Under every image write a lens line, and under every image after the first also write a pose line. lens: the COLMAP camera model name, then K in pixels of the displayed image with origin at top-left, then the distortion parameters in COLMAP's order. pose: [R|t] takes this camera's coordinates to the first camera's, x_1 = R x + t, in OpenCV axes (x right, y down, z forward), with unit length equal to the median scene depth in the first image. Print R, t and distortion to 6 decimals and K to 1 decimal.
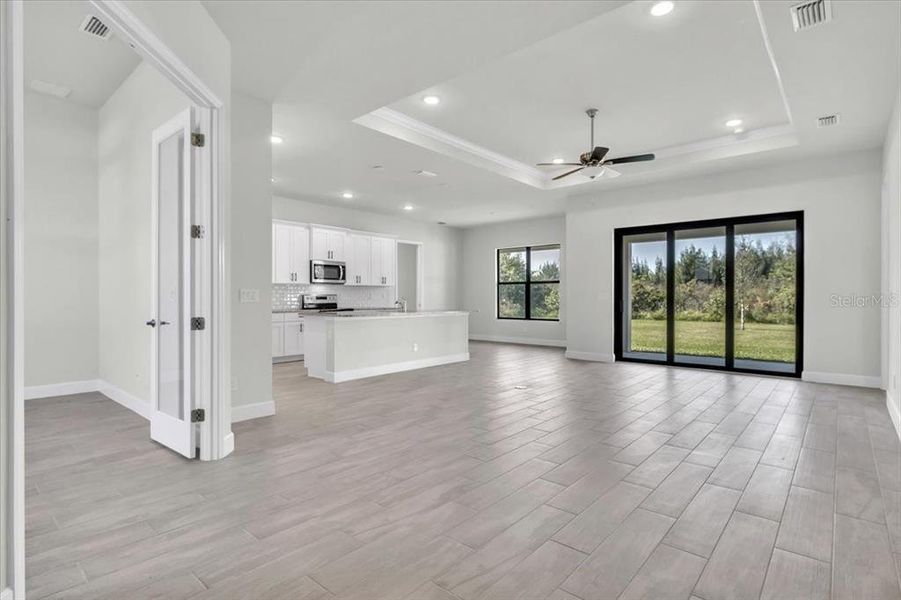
lens RADIAL K [[471.3, 0, 450.5], [0, 471.3, 300.0], [0, 0, 1]] dist [-0.001152, 0.000112]
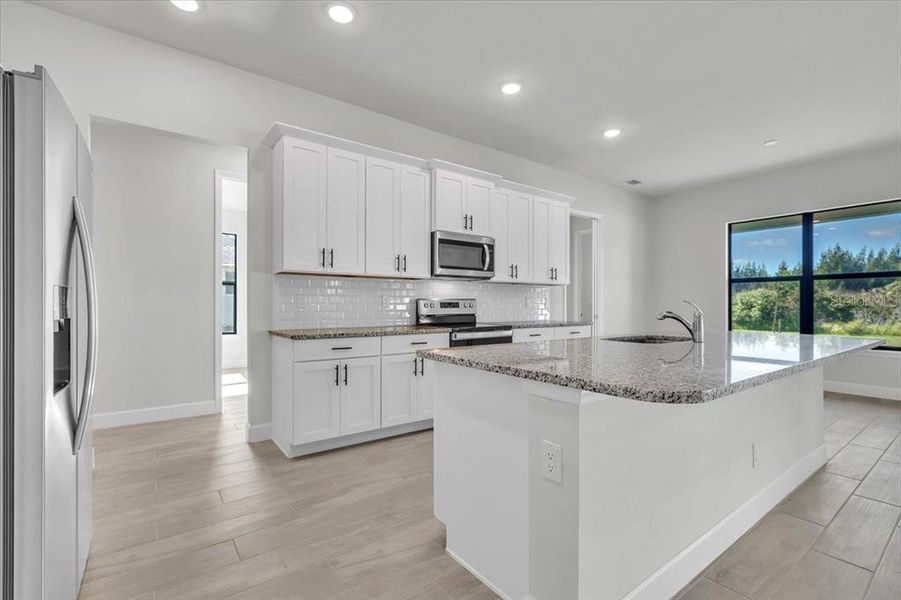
lens RADIAL K [[382.8, 0, 436.9], [0, 382.8, 301.1], [0, 0, 1]] dist [-0.000948, -0.000115]
pose [[0.973434, 0.000905, -0.228968, -0.185918], [-0.003875, 0.999914, -0.012519, -0.003169], [0.228937, 0.013073, 0.973353, 0.563448]]
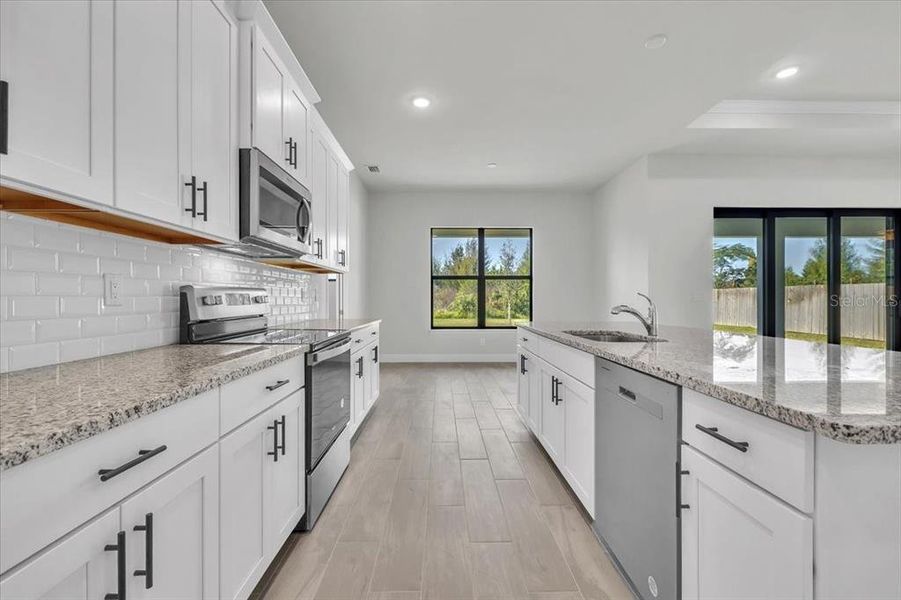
lens RADIAL K [[382.8, 0, 436.9], [0, 382.8, 301.1], [0, 0, 1]] dist [-0.000948, -0.000115]
pose [[0.732400, -0.004243, 0.680861, -0.342768], [0.002882, 0.999991, 0.003131, -0.003683], [-0.680868, -0.000331, 0.732406, 0.741615]]
